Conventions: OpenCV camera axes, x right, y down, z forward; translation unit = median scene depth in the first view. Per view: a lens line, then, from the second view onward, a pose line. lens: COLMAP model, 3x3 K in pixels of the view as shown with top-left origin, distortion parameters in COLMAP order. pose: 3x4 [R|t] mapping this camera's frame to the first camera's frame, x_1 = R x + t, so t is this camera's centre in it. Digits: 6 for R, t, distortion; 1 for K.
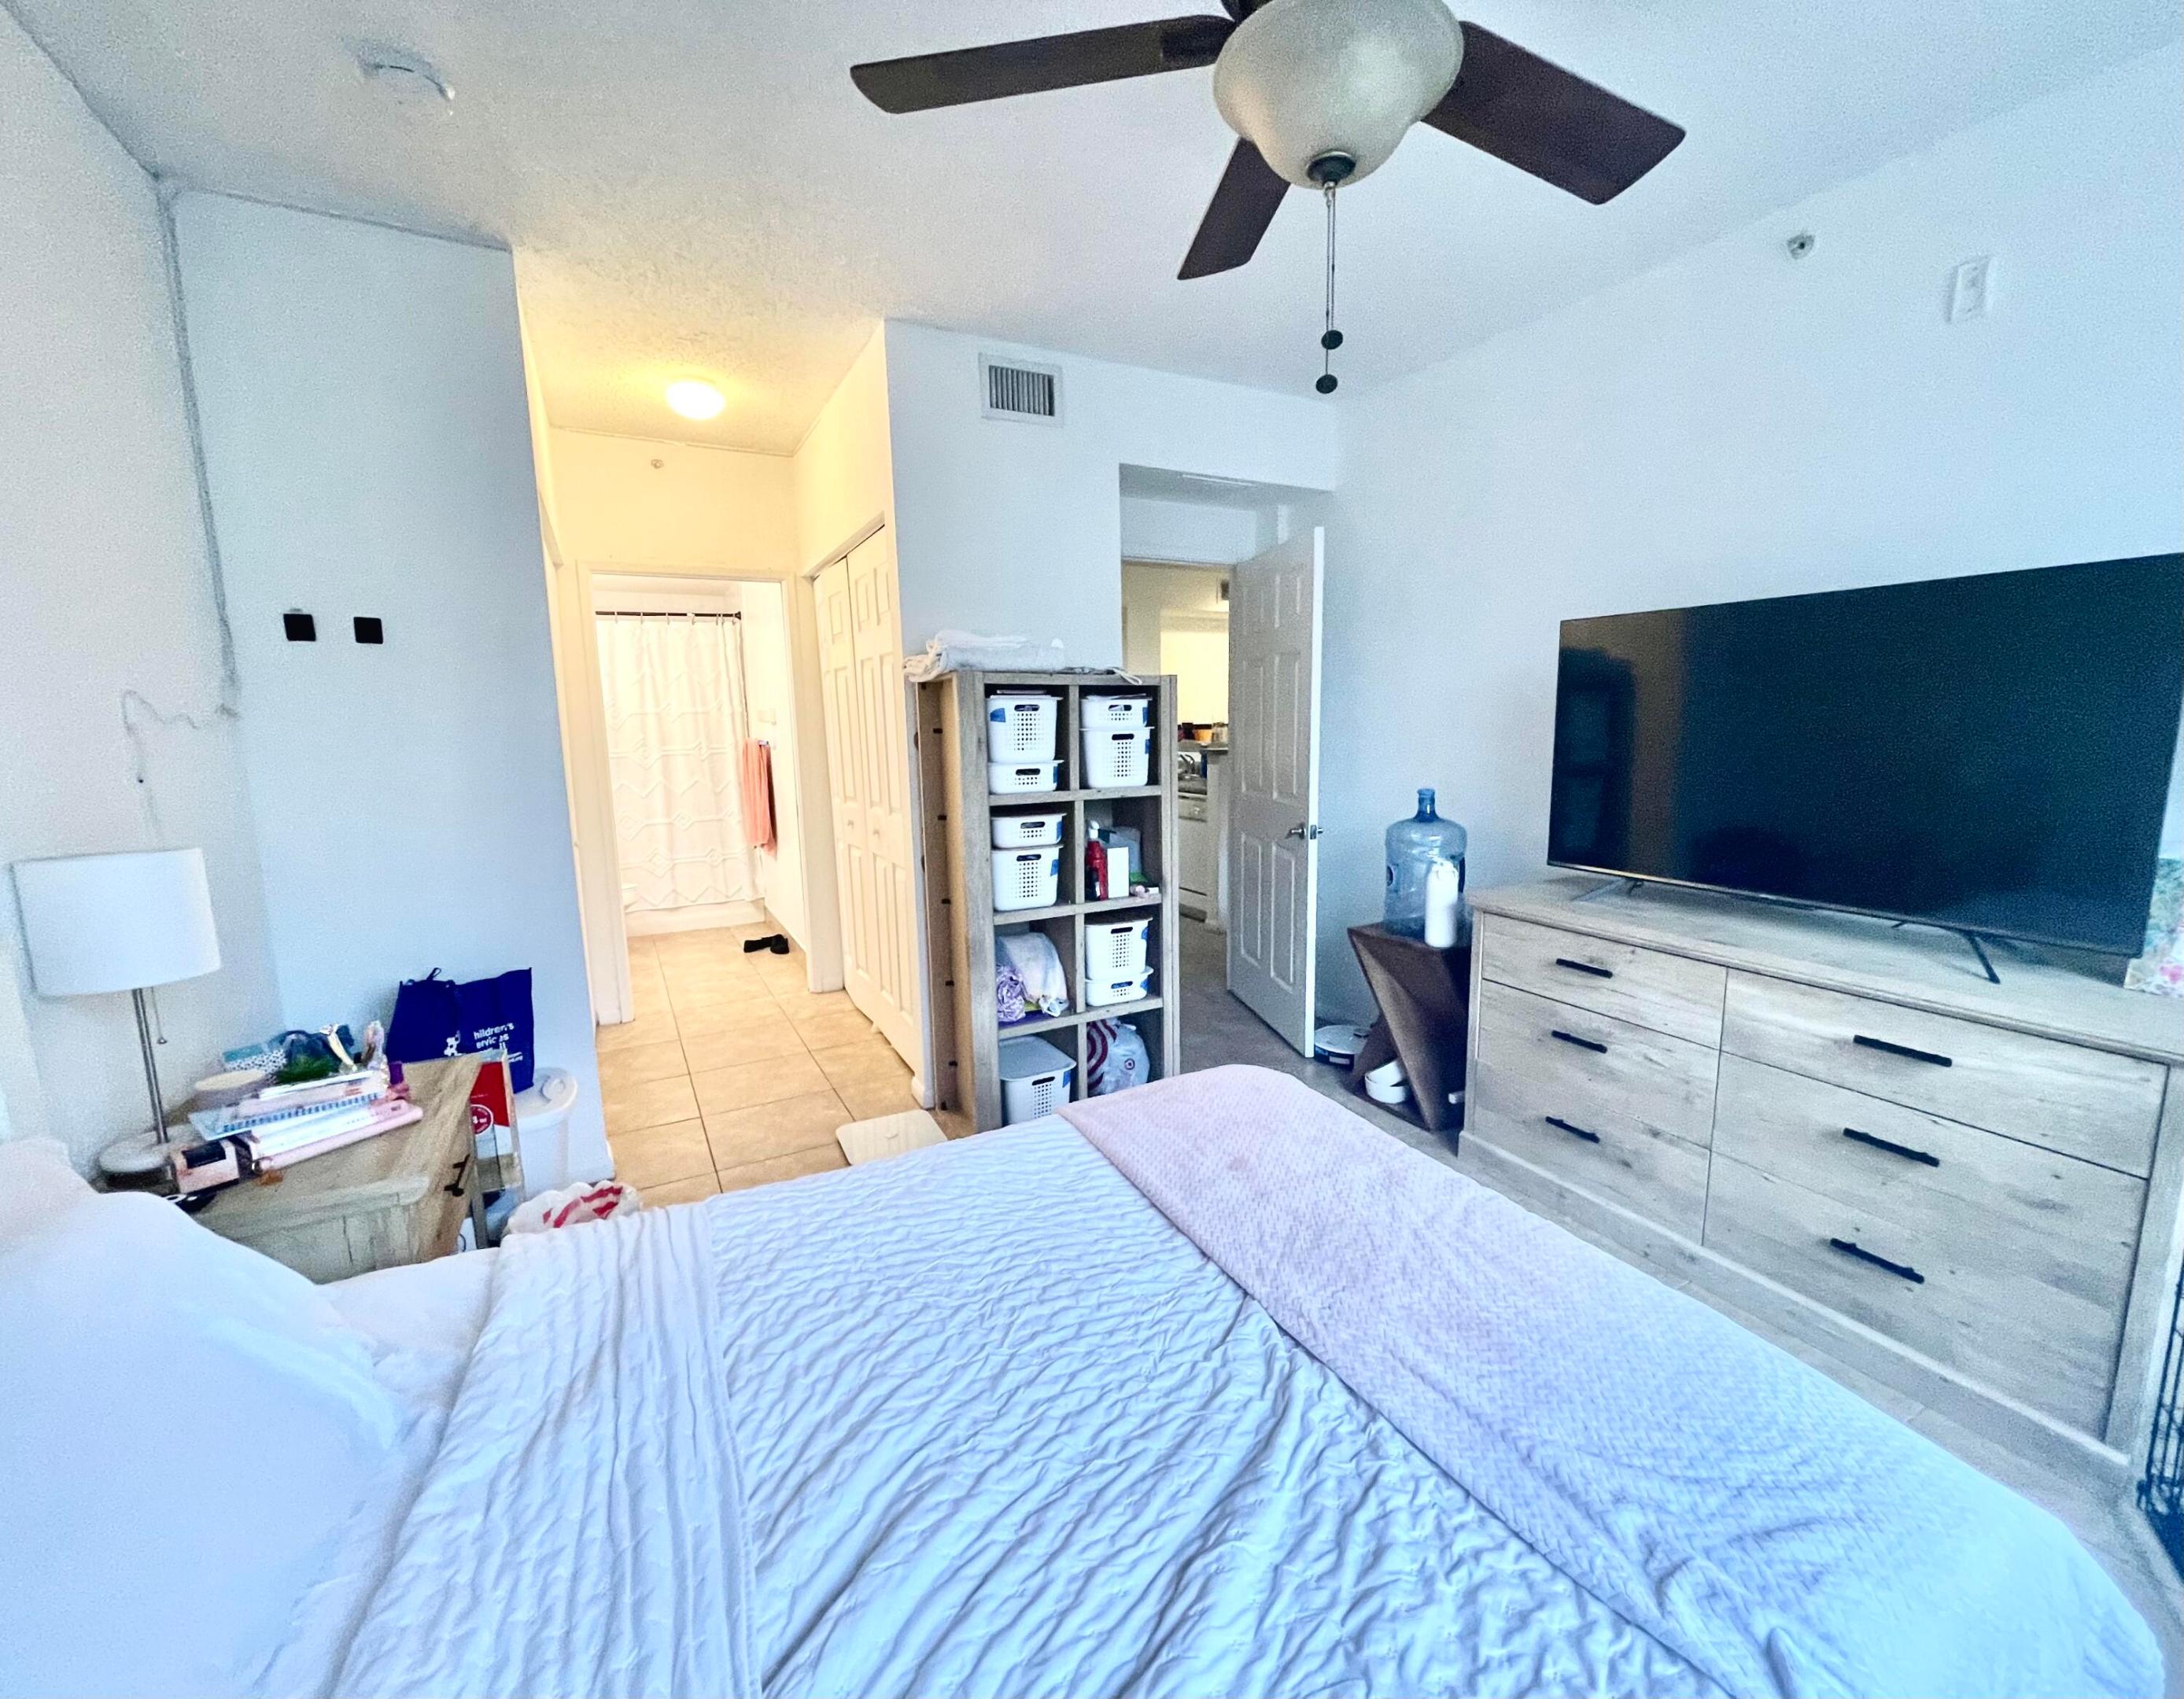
lens RADIAL K [[896.5, 0, 1105.3], [0, 896.5, 852.6], [0, 0, 1]] dist [0.000438, 0.000004]
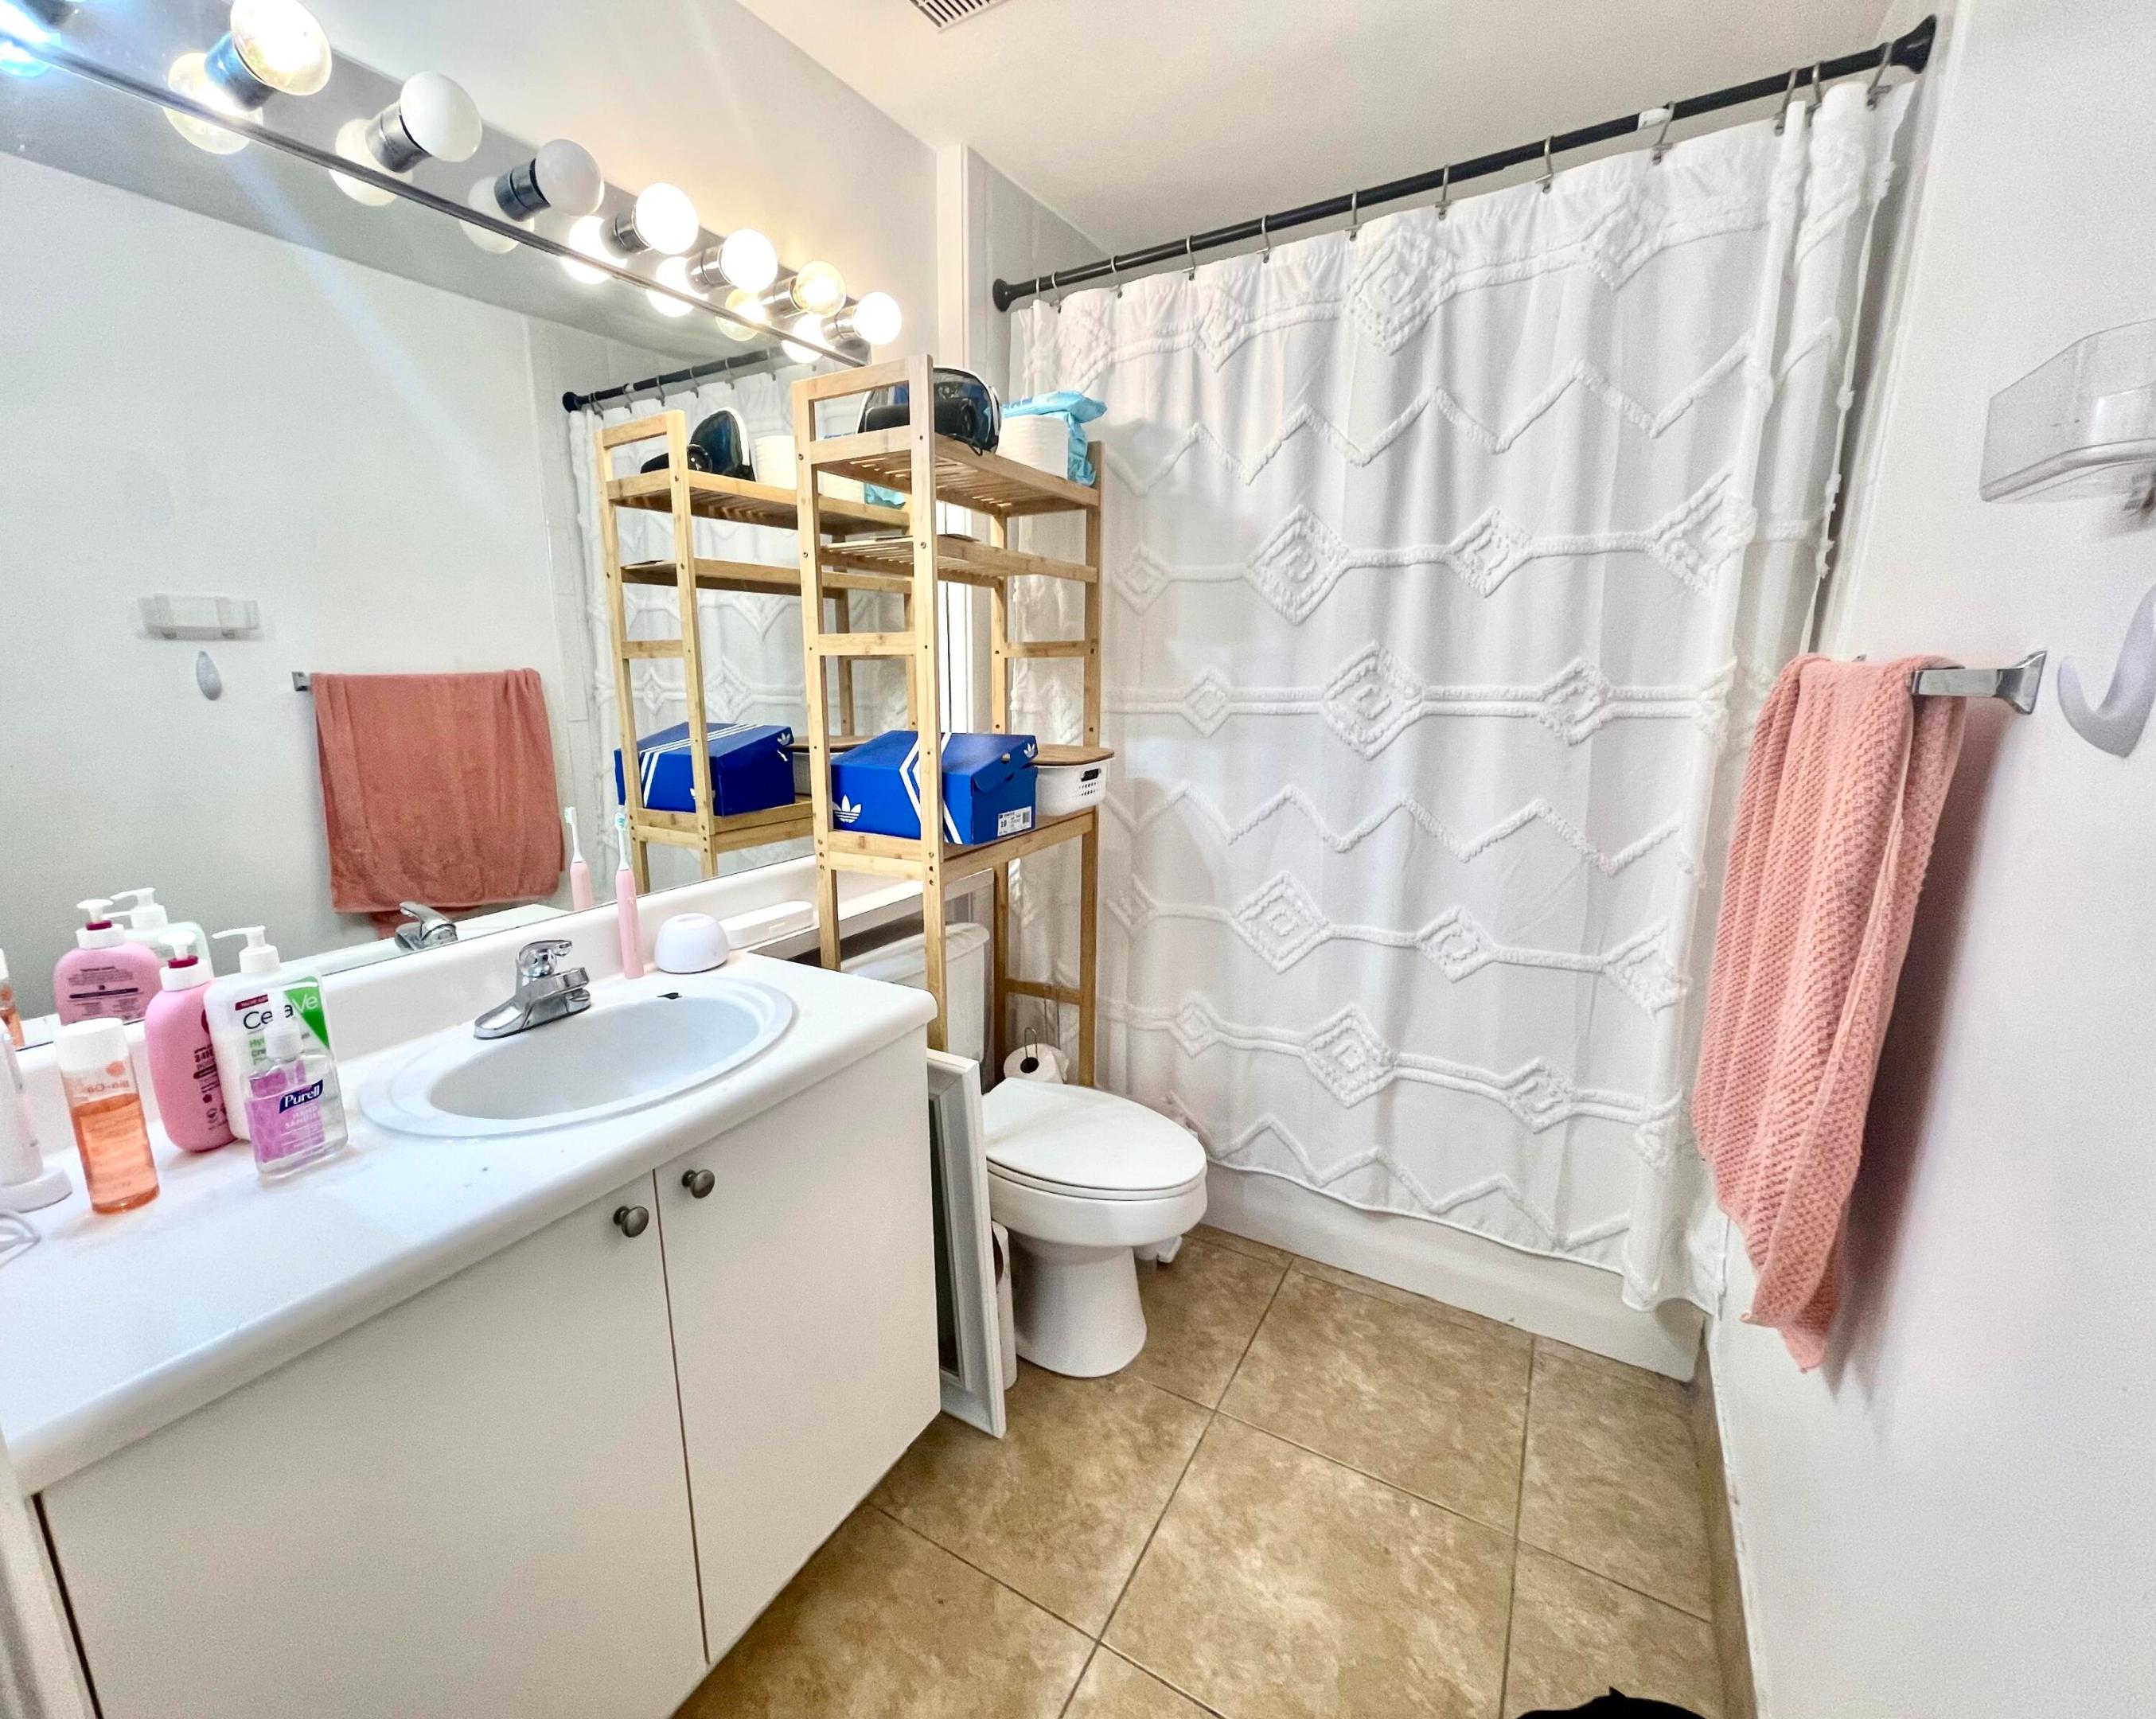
lens RADIAL K [[944.5, 0, 972.0], [0, 944.5, 873.6], [0, 0, 1]] dist [-0.003684, 0.000969]
pose [[0.476314, 0.201201, -0.855946, -0.293779], [-0.134209, 0.978697, 0.155371, -0.085730], [0.868972, 0.040870, 0.493170, 0.724467]]
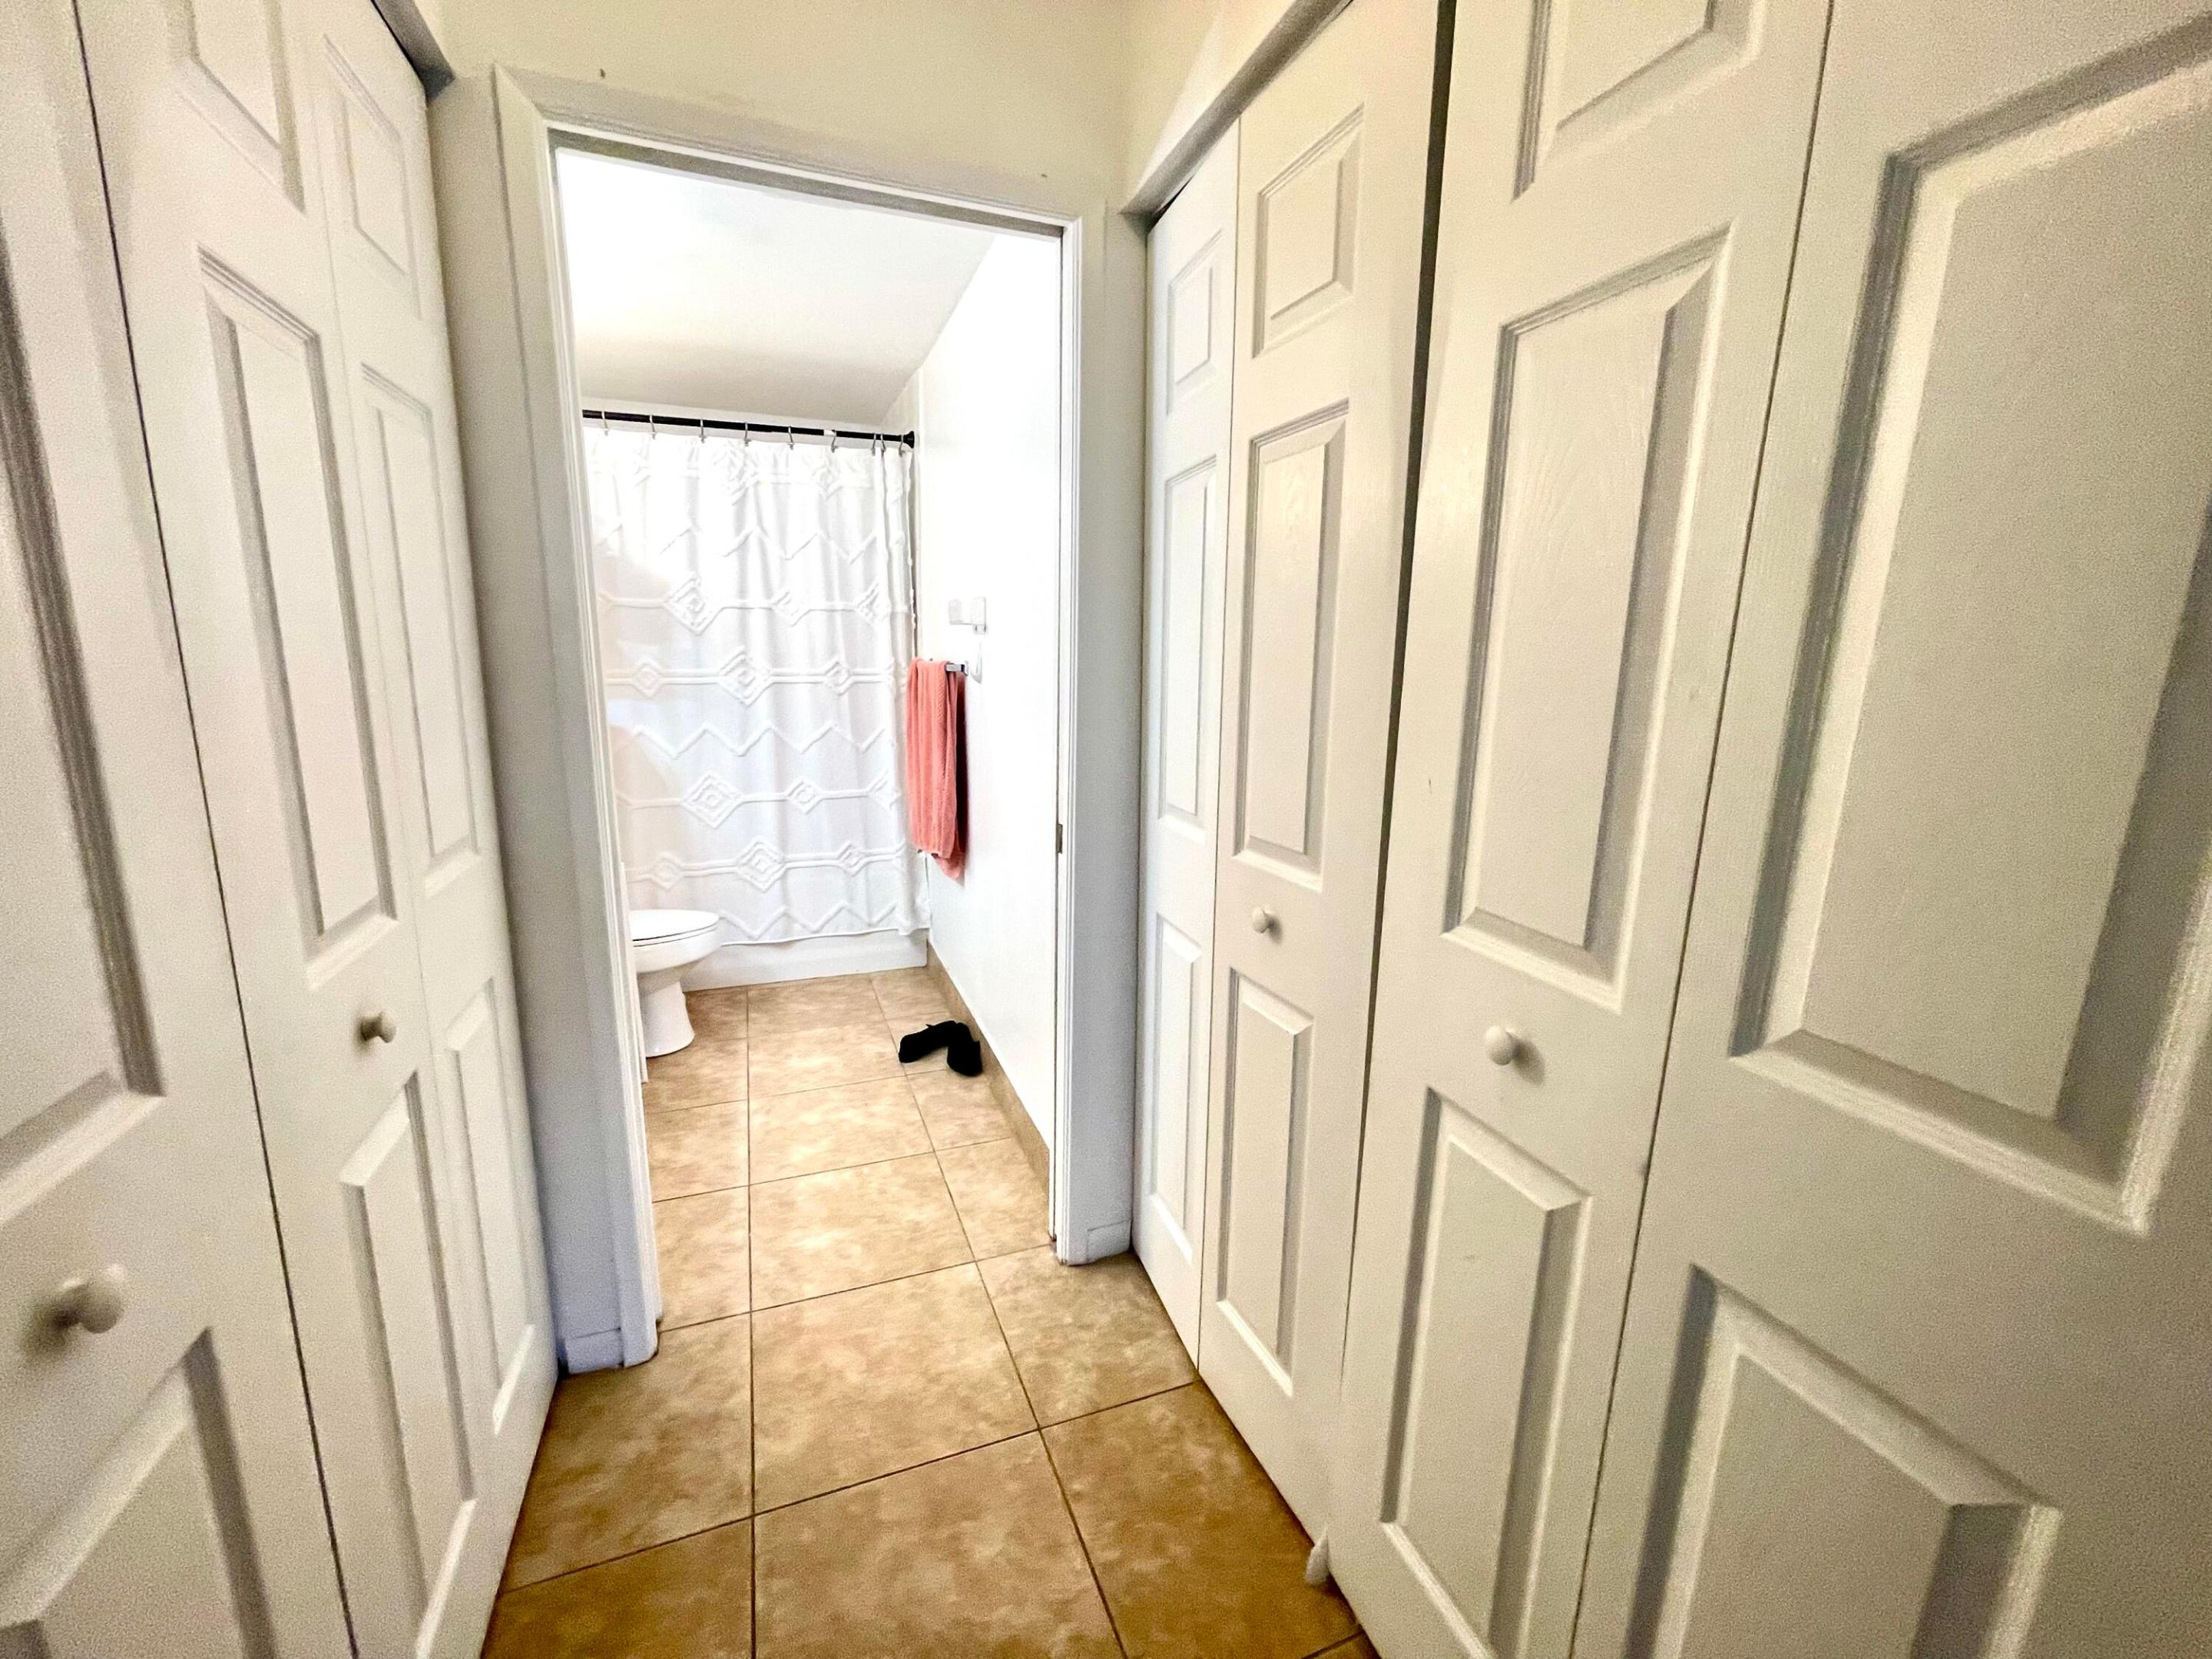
lens RADIAL K [[892.0, 0, 1089.8], [0, 892.0, 833.8], [0, 0, 1]] dist [-0.000079, -0.001556]
pose [[0.988726, 0.060185, -0.137108, -0.206994], [-0.053634, 0.997258, 0.050990, -0.051435], [0.139800, -0.043062, 0.989243, 0.453525]]
